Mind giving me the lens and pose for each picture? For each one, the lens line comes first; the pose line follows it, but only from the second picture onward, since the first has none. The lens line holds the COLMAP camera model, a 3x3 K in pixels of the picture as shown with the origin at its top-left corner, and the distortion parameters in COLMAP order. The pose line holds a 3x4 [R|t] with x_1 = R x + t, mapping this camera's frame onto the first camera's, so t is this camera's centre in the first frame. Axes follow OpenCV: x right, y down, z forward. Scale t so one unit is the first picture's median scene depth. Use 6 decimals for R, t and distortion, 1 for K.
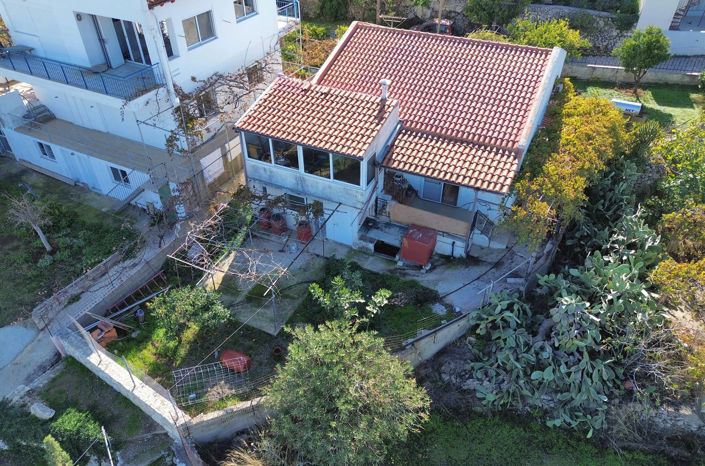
lens RADIAL K [[487.0, 0, 349.5], [0, 487.0, 231.9], [0, 0, 1]] dist [0.063181, -0.062806]
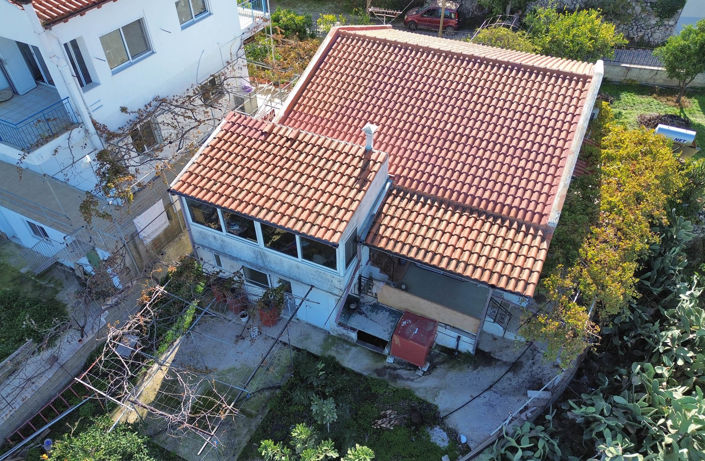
lens RADIAL K [[484.5, 0, 352.5], [0, 484.5, 230.5], [0, 0, 1]] dist [0.068384, -0.062774]
pose [[0.999982, -0.004438, 0.003942, 0.041746], [0.004076, 0.996151, 0.087564, -0.211338], [-0.004316, -0.087546, 0.996151, 0.241706]]
